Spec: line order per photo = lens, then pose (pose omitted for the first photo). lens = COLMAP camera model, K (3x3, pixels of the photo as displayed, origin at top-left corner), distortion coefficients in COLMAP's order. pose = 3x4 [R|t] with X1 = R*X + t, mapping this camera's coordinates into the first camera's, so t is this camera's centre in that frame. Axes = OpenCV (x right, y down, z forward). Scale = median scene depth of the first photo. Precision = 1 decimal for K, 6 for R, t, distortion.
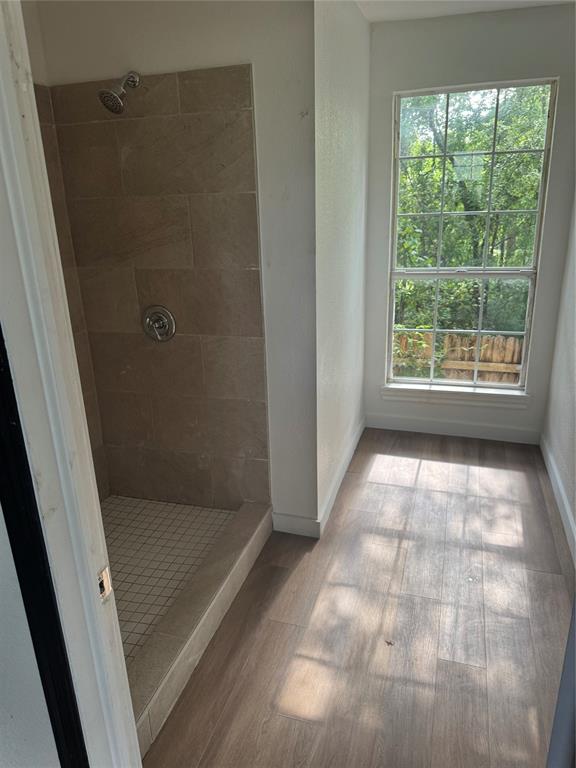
lens RADIAL K [[545.6, 0, 288.0], [0, 545.6, 384.0], [0, 0, 1]] dist [0.004873, 0.002999]
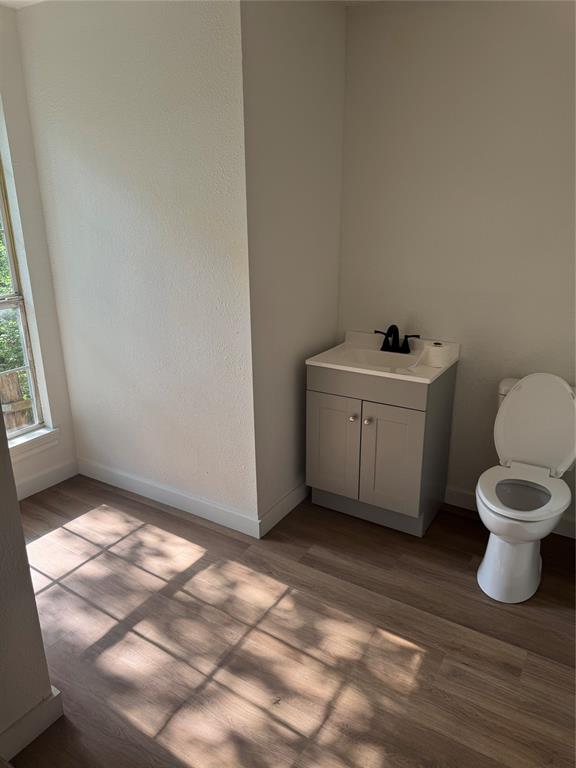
lens RADIAL K [[529.4, 0, 288.0], [0, 529.4, 384.0], [0, 0, 1]] dist [-0.004193, -0.001262]
pose [[0.252451, -0.269031, 0.929457, -0.308916], [0.307855, 0.932988, 0.186436, -0.110506], [-0.917330, 0.239073, 0.318356, 0.390632]]
